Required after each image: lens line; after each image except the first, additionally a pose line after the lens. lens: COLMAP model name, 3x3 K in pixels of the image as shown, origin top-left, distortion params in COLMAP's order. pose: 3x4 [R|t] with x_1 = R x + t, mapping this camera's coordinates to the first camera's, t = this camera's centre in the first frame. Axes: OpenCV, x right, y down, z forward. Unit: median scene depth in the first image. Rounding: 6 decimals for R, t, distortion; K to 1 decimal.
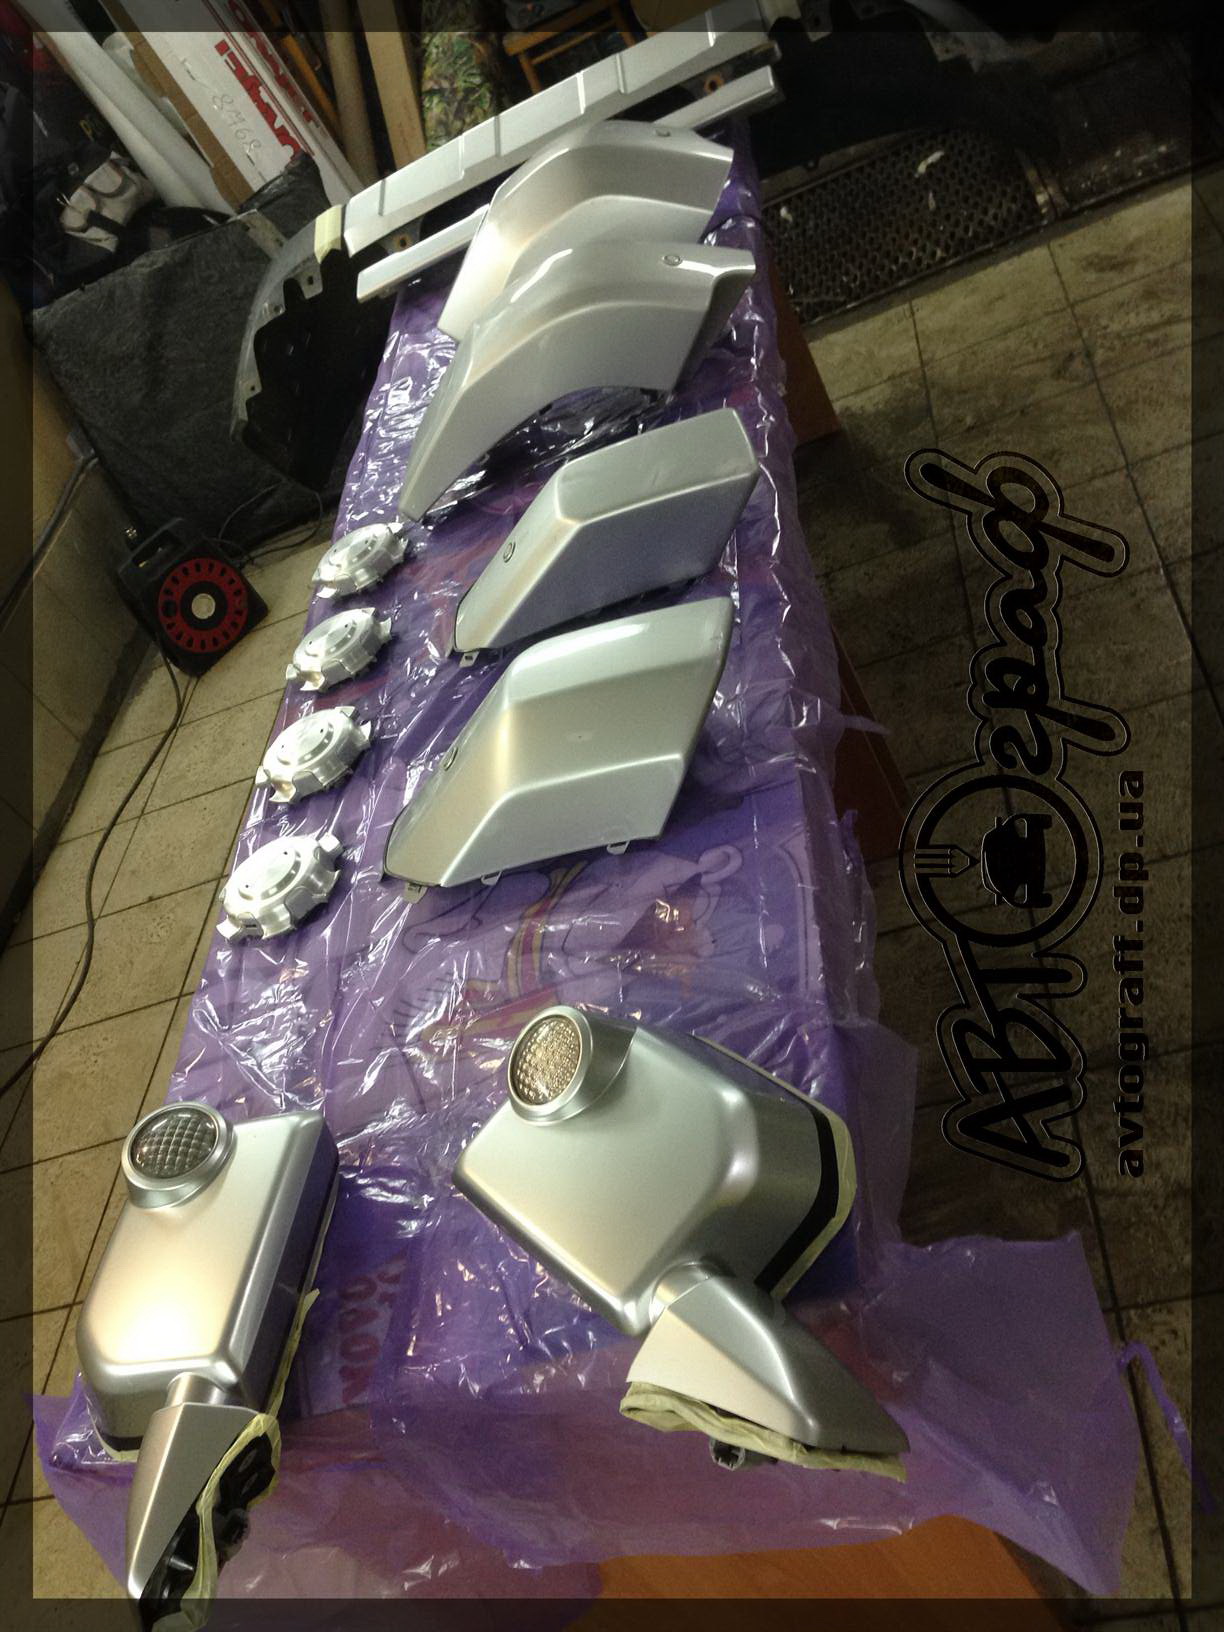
lens RADIAL K [[1522.7, 0, 625.7], [0, 1522.7, 800.1], [0, 0, 1]] dist [0.047790, 0.000000]
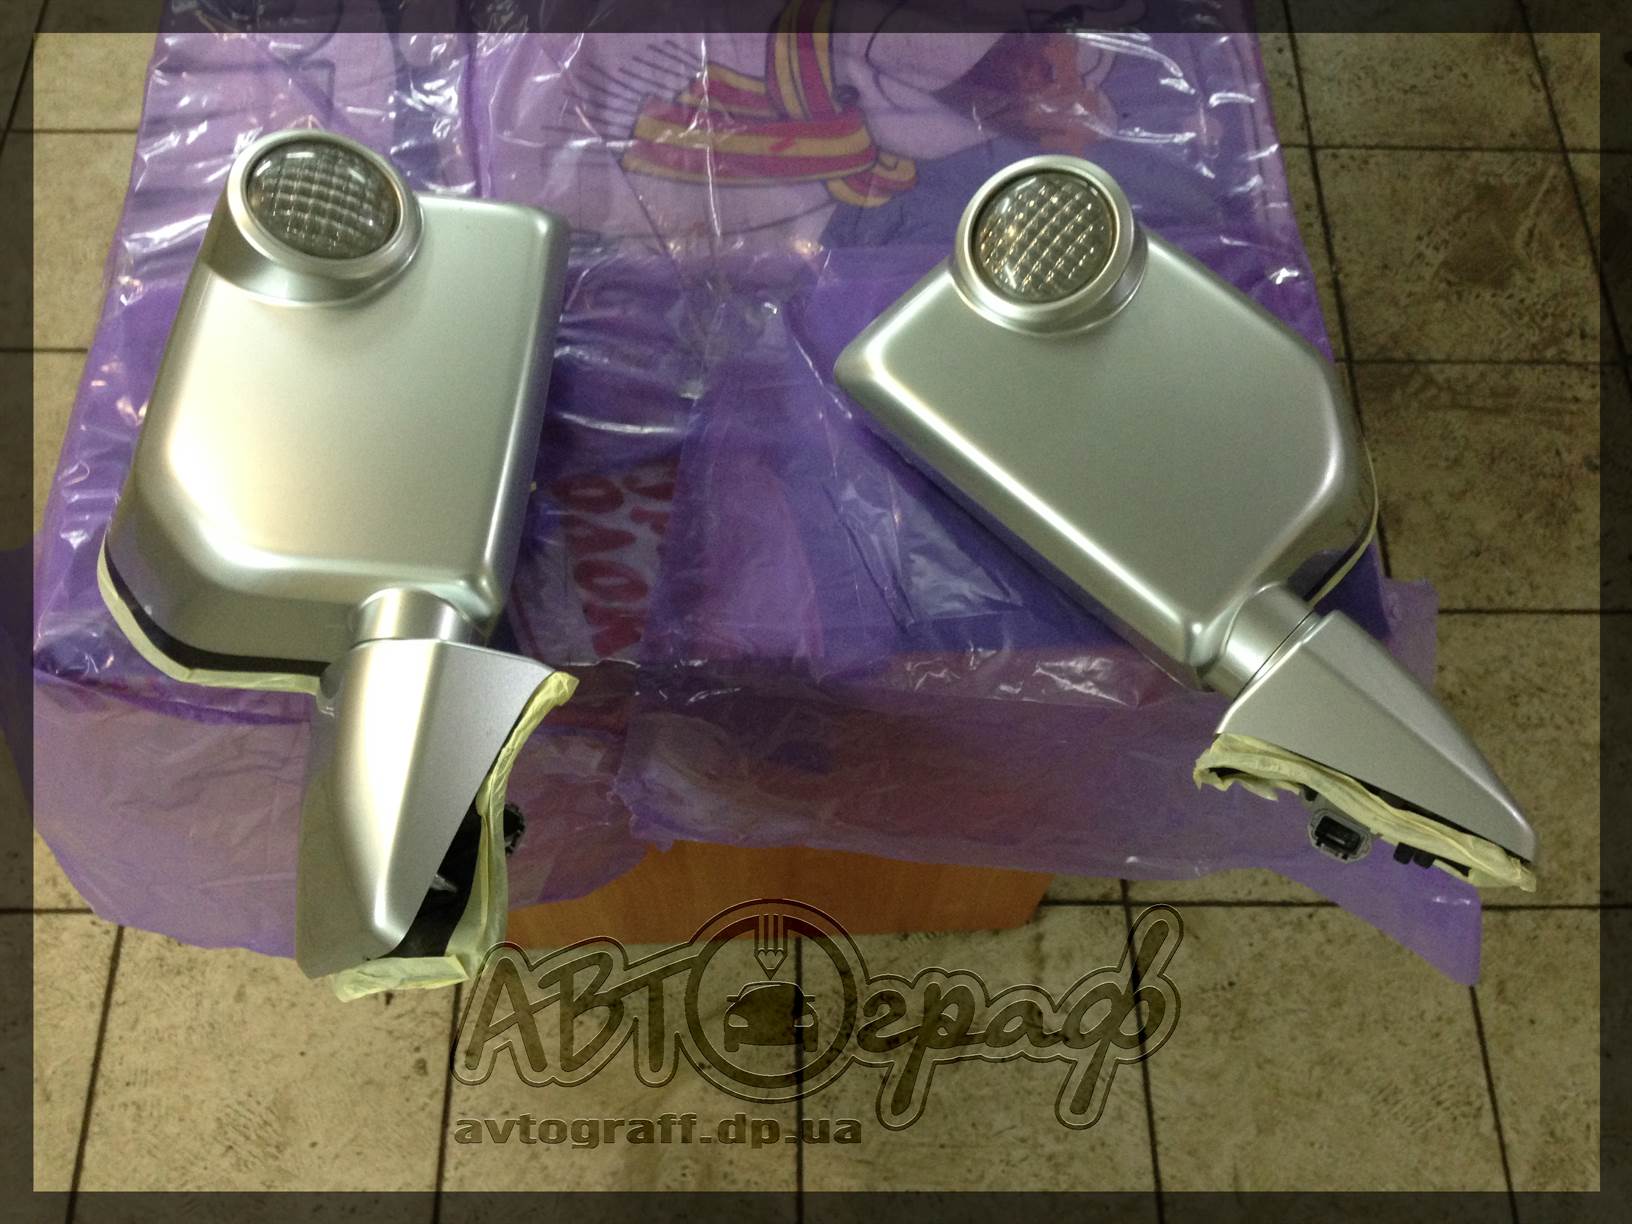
lens RADIAL K [[1522.7, 0, 829.7], [0, 1522.7, 609.7], [0, 0, 1]] dist [0.047790, 0.000000]
pose [[0.888184, 0.150950, 0.433984, -0.361615], [-0.303215, 0.902201, 0.306747, 0.132387], [-0.345238, -0.404038, 0.847092, 0.389686]]
